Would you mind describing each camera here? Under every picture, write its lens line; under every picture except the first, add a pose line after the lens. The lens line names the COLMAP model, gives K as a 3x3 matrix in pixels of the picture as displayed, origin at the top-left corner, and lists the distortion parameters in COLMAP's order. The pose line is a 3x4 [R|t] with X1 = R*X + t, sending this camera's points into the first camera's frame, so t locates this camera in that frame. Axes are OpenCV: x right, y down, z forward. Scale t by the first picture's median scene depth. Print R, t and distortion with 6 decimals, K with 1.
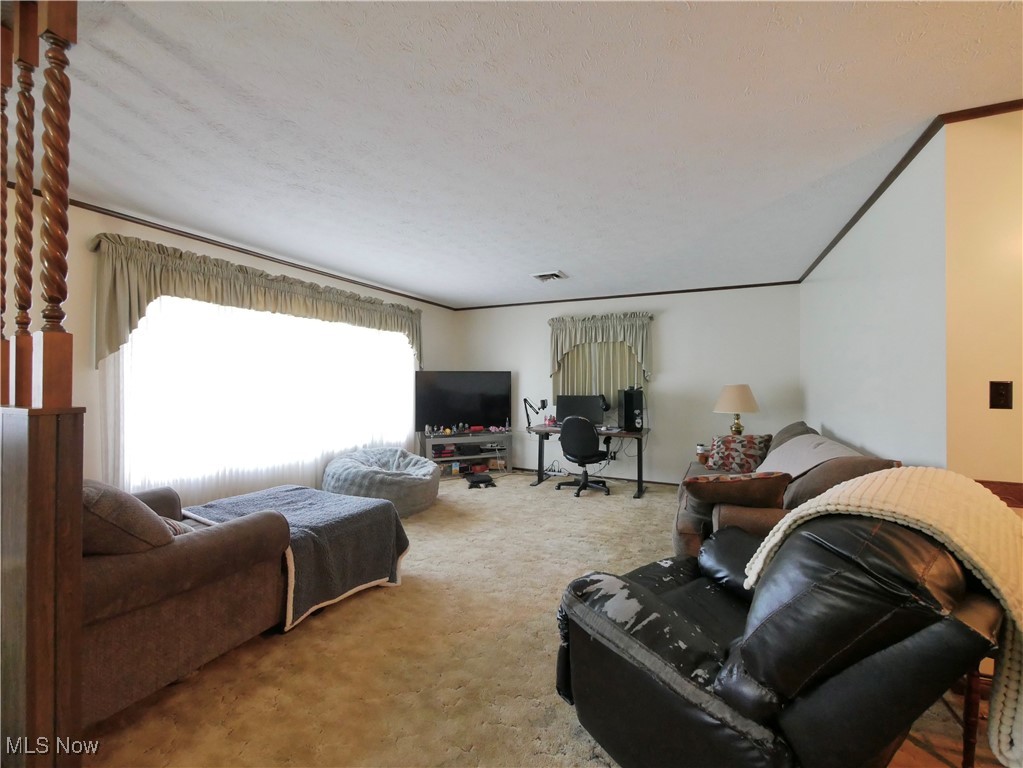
lens RADIAL K [[419.2, 0, 505.1], [0, 419.2, 382.4], [0, 0, 1]] dist [-0.005044, 0.000023]
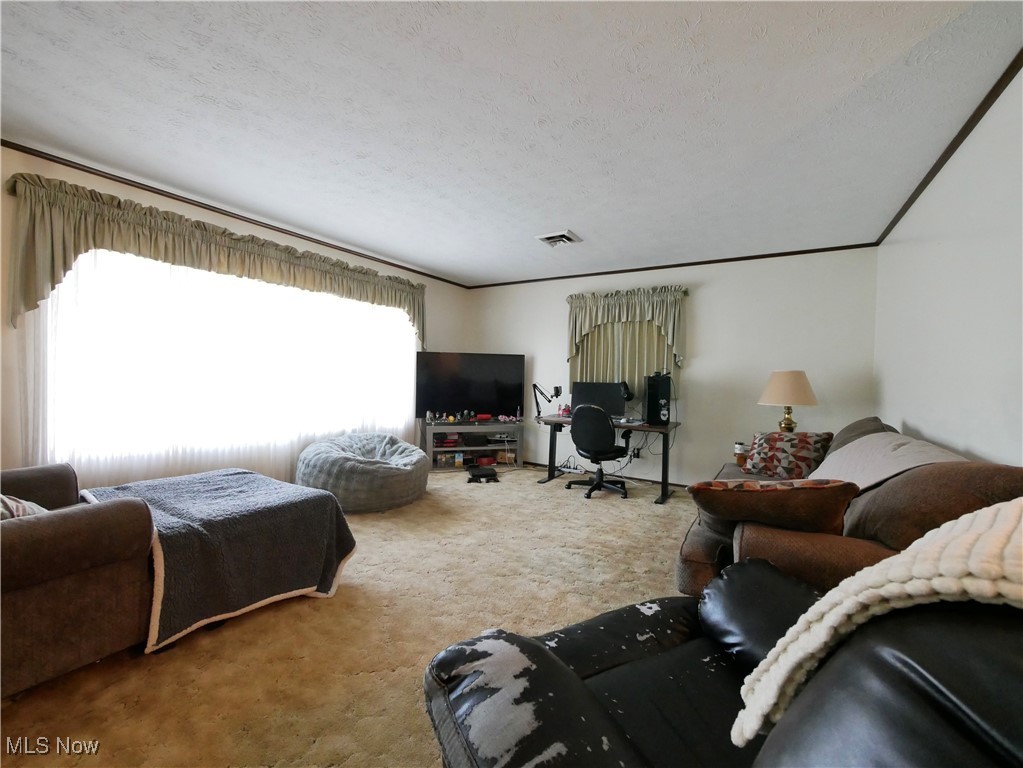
lens RADIAL K [[419.2, 0, 505.1], [0, 419.2, 382.4], [0, 0, 1]] dist [-0.005044, 0.000023]
pose [[0.994137, 0.023469, -0.105547, 0.112081], [-0.022266, 0.999673, 0.012565, 0.035815], [0.105807, -0.010141, 0.994335, 0.163738]]
